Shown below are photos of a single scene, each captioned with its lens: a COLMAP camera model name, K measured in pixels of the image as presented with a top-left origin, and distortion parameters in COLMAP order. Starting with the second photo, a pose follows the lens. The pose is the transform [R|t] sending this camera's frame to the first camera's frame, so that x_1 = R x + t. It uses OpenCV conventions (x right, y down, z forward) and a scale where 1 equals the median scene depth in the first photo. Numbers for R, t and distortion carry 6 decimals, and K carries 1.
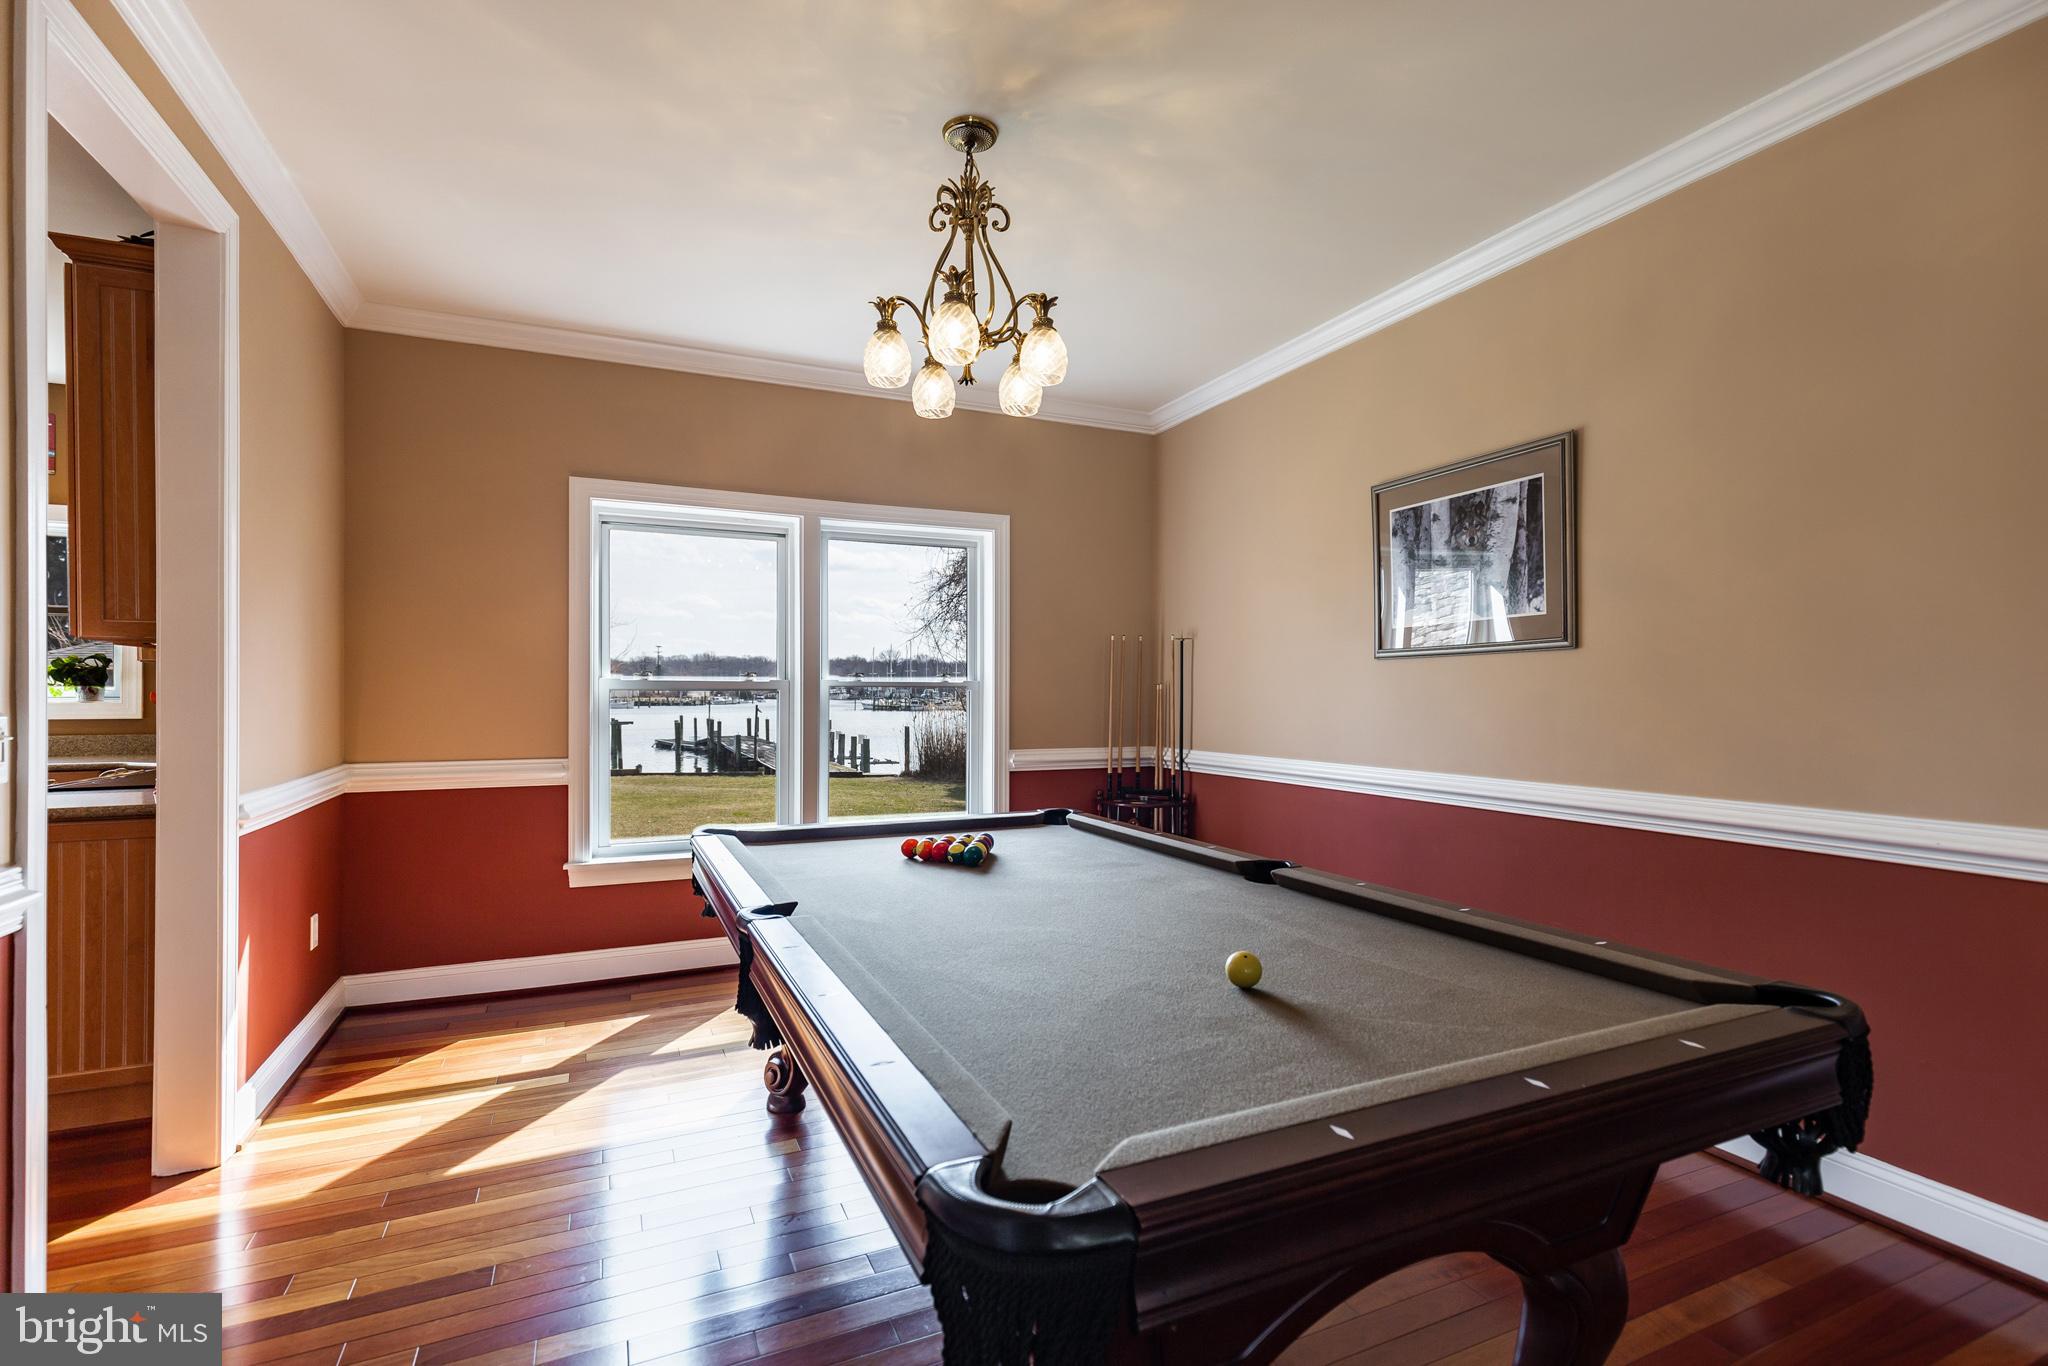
lens RADIAL K [[942.3, 0, 1026.2], [0, 942.3, 700.6], [0, 0, 1]] dist [0.011030, -0.000665]
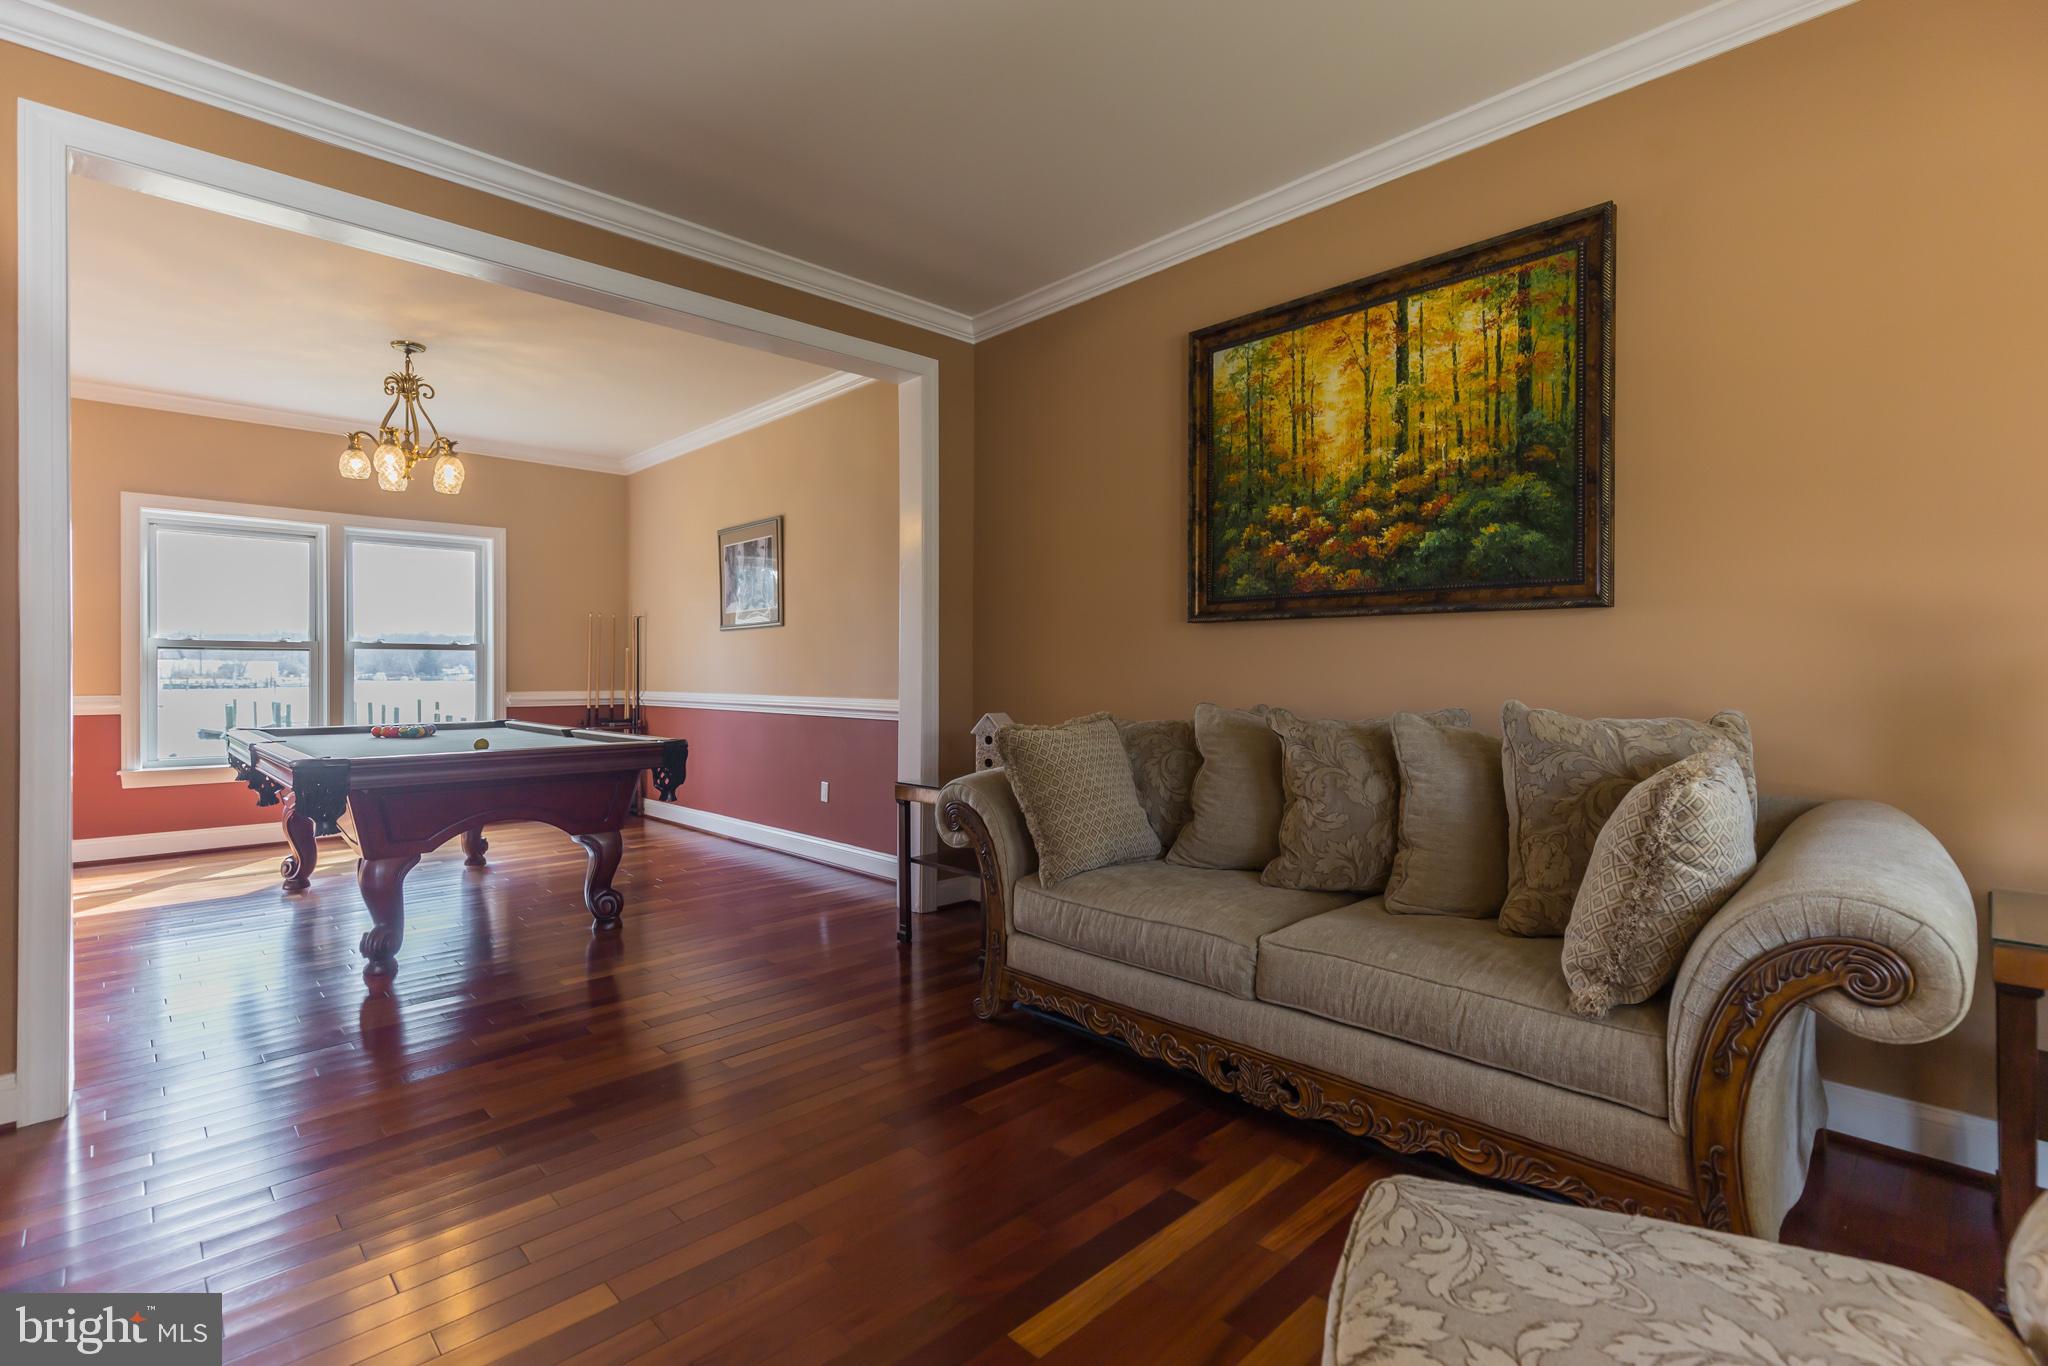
lens RADIAL K [[942.3, 0, 1025.2], [0, 942.3, 676.1], [0, 0, 1]] dist [0.011030, -0.000665]
pose [[0.941367, -0.003975, 0.337361, 0.296318], [0.004499, 0.999990, -0.000773, 0.039949], [-0.337354, 0.002246, 0.941375, -0.767169]]
